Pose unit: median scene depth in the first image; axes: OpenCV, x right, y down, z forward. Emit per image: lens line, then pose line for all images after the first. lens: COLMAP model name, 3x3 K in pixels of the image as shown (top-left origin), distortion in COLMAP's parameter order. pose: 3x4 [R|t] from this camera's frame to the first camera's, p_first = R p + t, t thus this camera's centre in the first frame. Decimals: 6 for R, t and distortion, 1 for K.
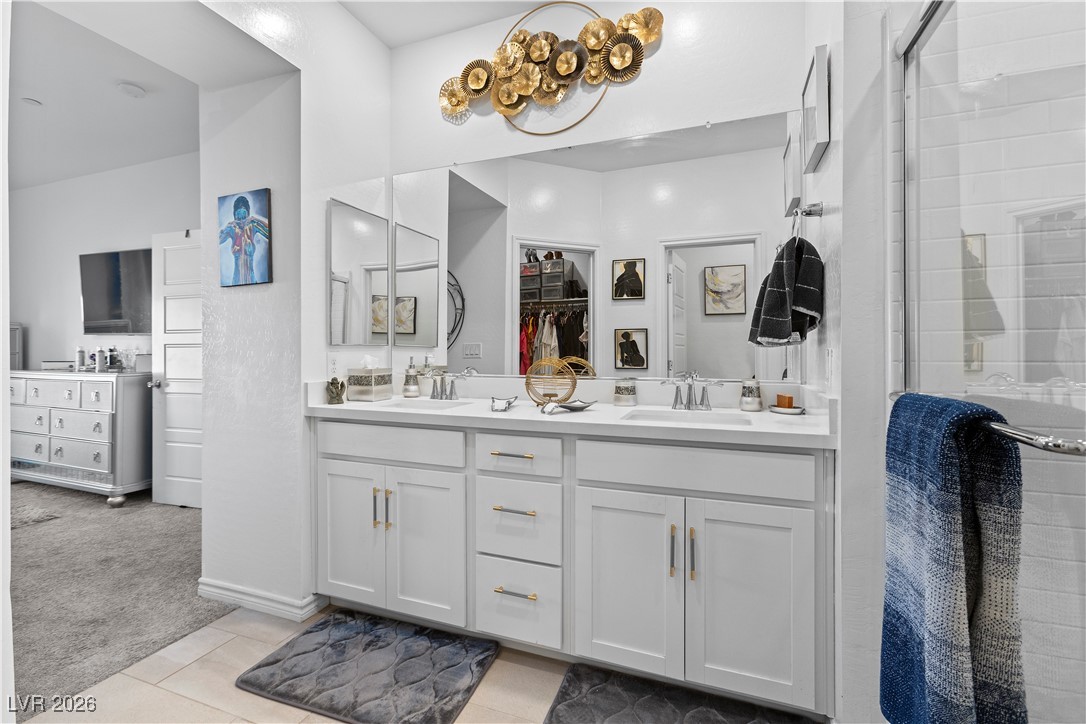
lens RADIAL K [[473.0, 0, 542.4], [0, 473.0, 352.8], [0, 0, 1]] dist [-0.005042, 0.001848]
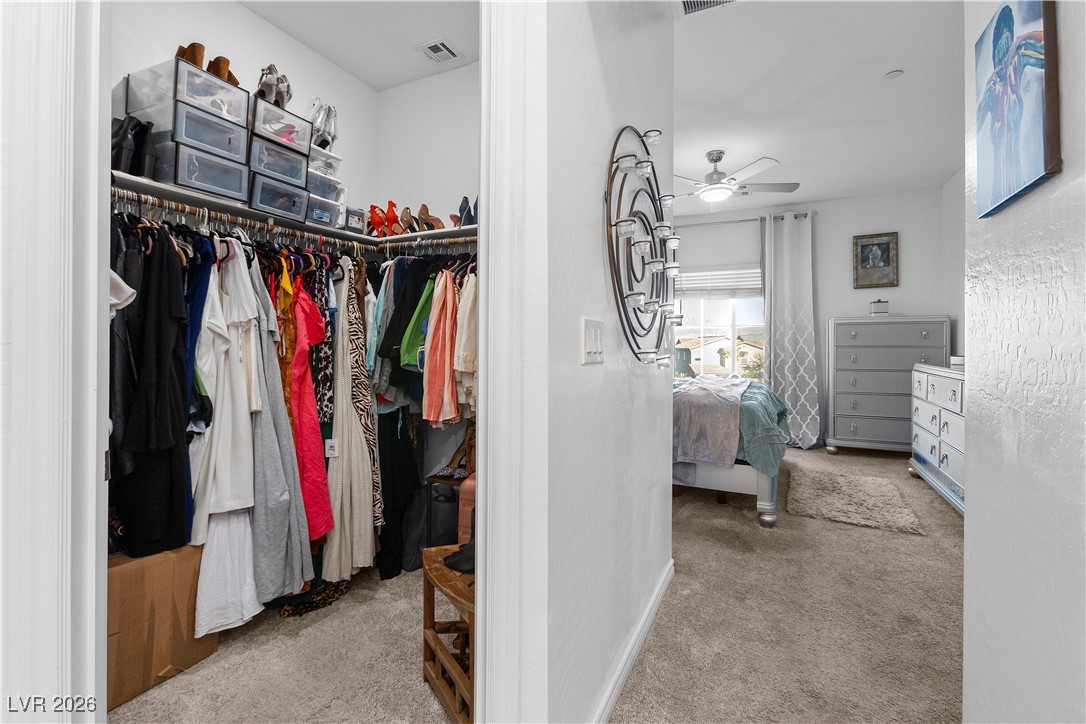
lens RADIAL K [[473.0, 0, 537.2], [0, 473.0, 344.3], [0, 0, 1]] dist [-0.005042, 0.001848]
pose [[-0.106345, 0.005282, -0.994315, -0.106423], [-0.007020, 0.999957, 0.006062, -0.004389], [0.994305, 0.007625, -0.106303, 0.470733]]
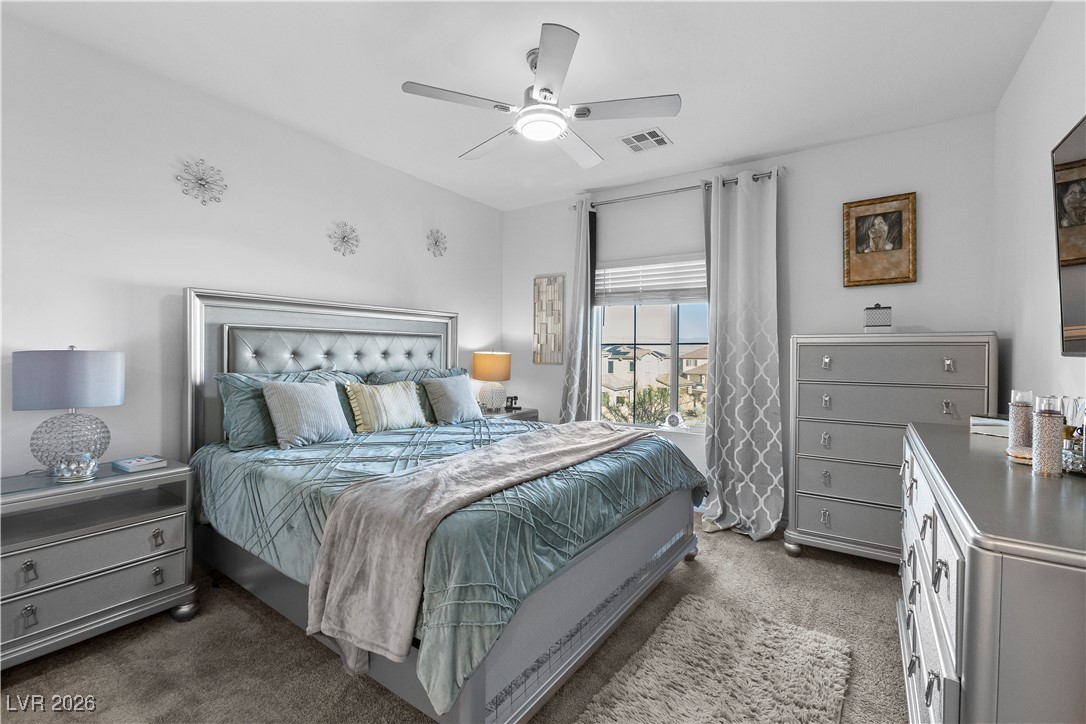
lens RADIAL K [[473.0, 0, 542.8], [0, 473.0, 352.0], [0, 0, 1]] dist [-0.005042, 0.001848]
pose [[-0.241378, 0.004641, -0.970420, -0.597470], [-0.011800, 0.999901, 0.007717, -0.045786], [0.970359, 0.013314, -0.241299, 0.912906]]
